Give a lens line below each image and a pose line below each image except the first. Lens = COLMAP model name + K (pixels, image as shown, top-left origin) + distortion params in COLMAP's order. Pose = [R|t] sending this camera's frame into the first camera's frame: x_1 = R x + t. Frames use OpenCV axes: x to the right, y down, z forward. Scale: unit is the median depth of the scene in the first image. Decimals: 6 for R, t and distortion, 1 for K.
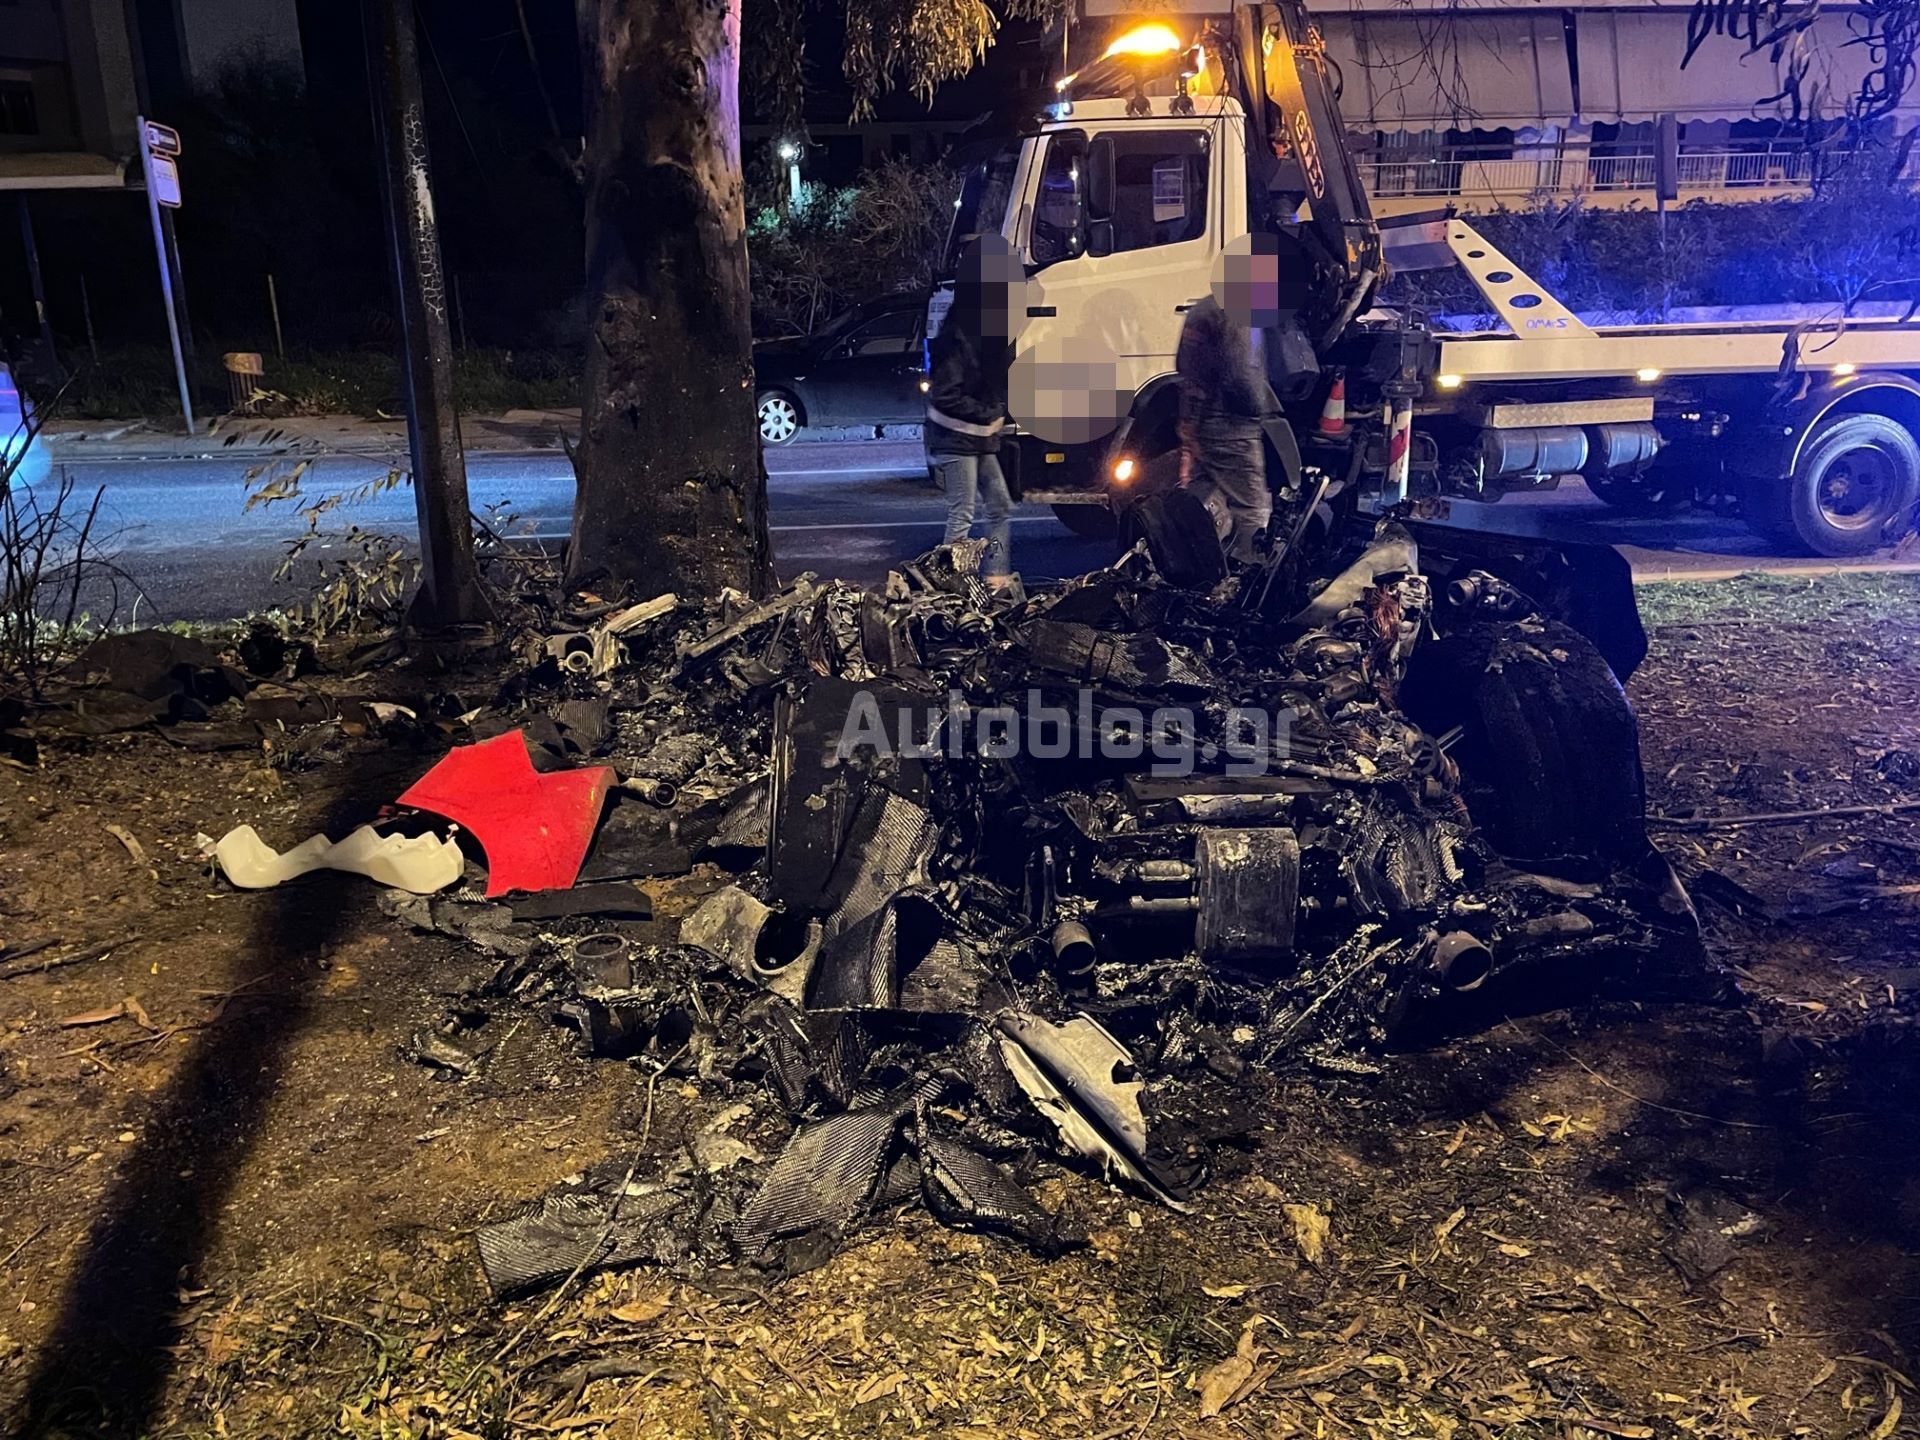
lens RADIAL K [[1611.6, 0, 960.0], [0, 1611.6, 720.0], [0, 0, 1]] dist [0.093204, -0.123592]
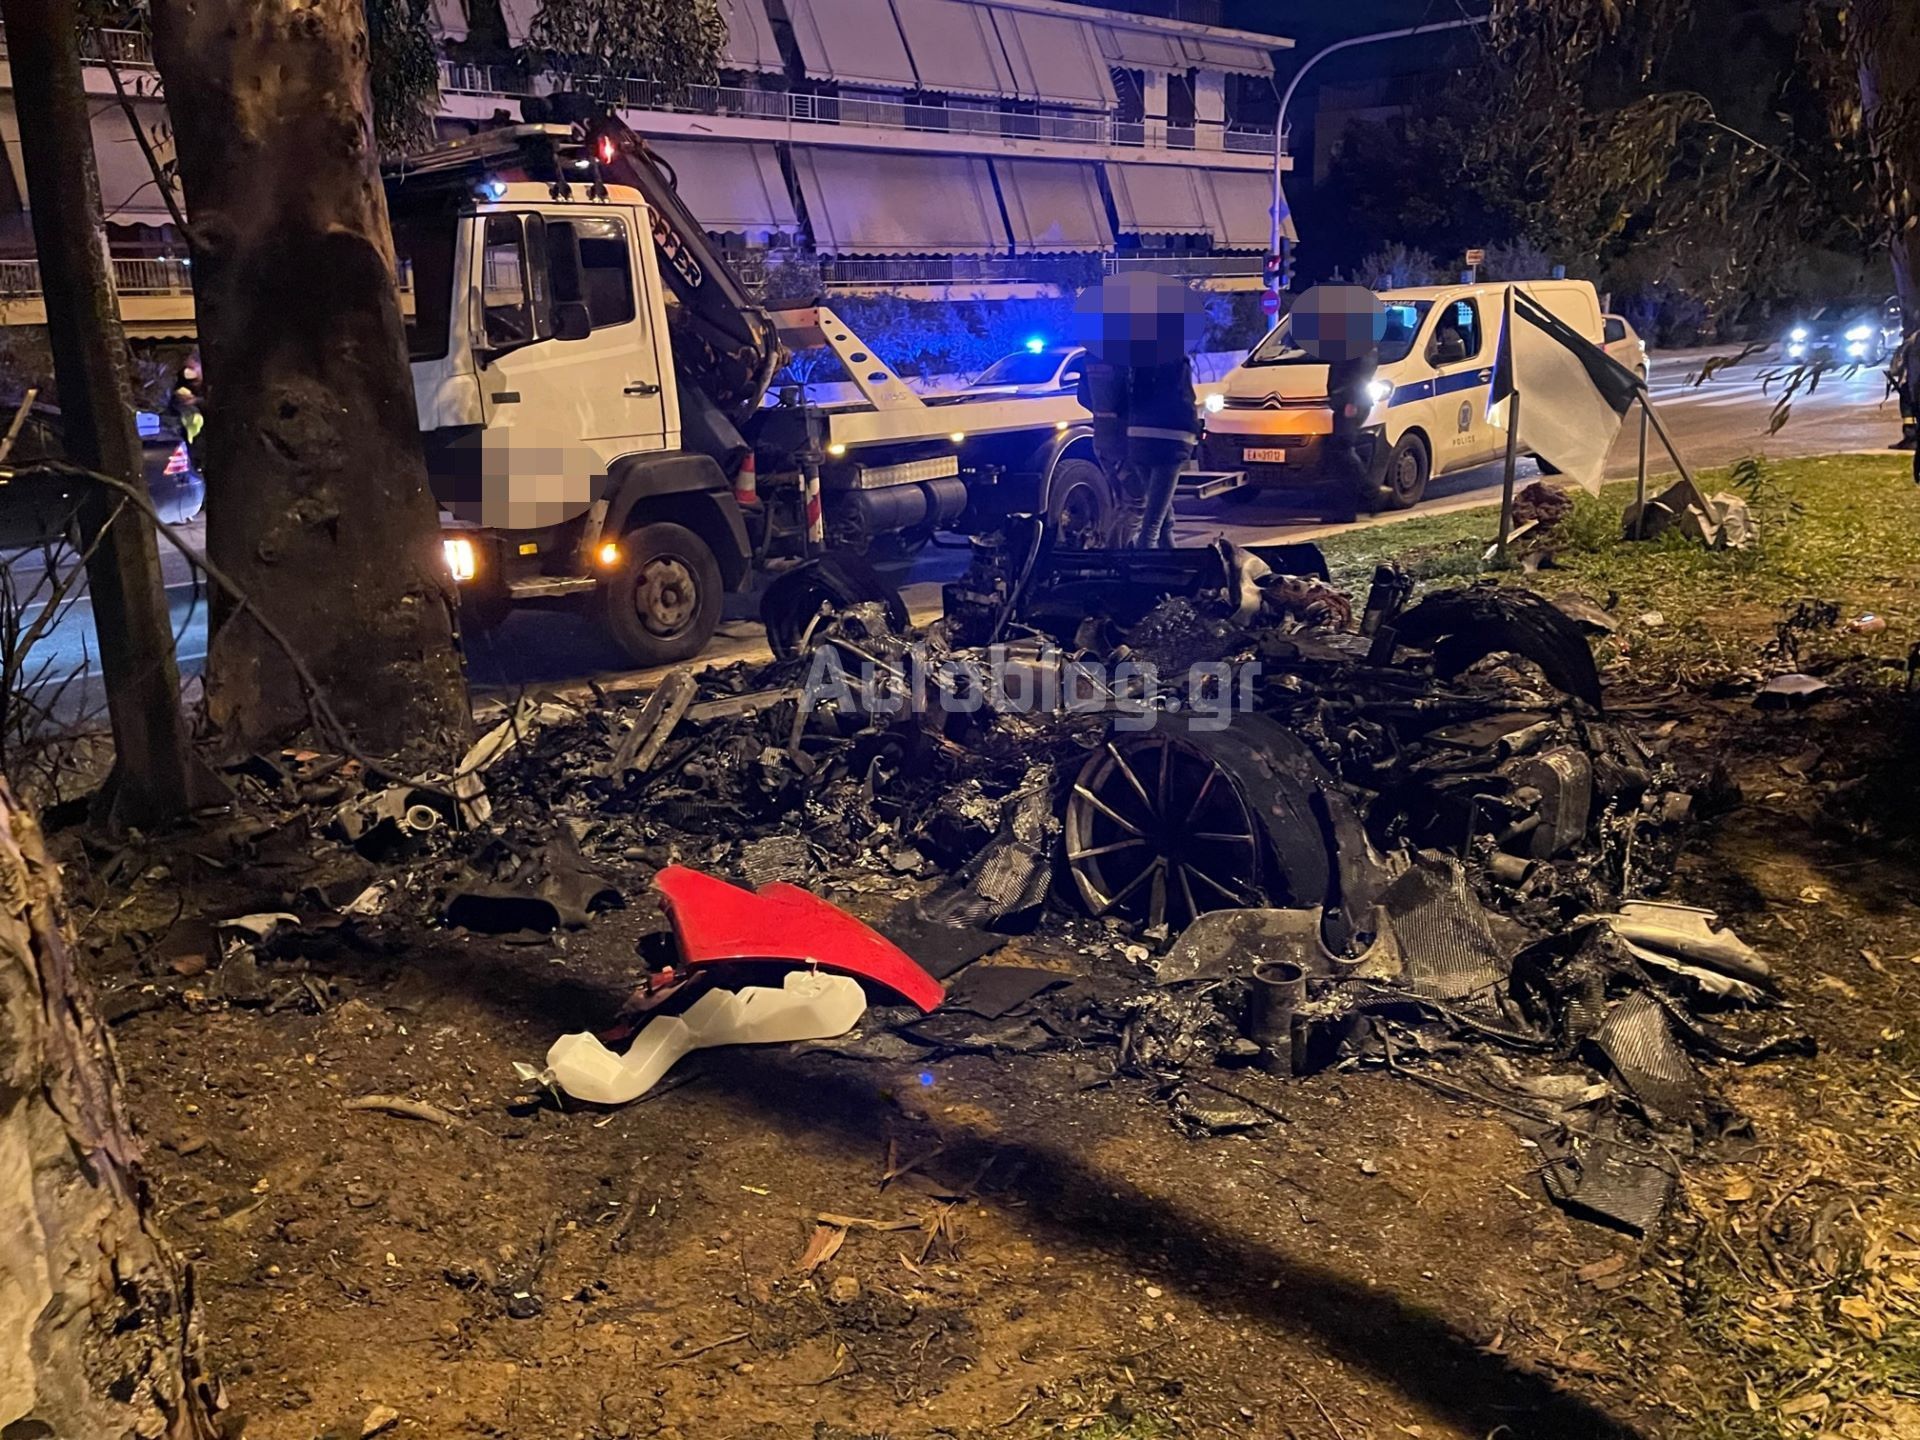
lens RADIAL K [[1592.9, 0, 1006.7], [0, 1592.9, 718.7], [0, 0, 1]] dist [0.066950, -0.113789]
pose [[0.735142, -0.169169, 0.656466, -0.376751], [0.204770, 0.978543, 0.022856, -0.029712], [-0.646247, 0.117622, 0.754009, 0.125022]]
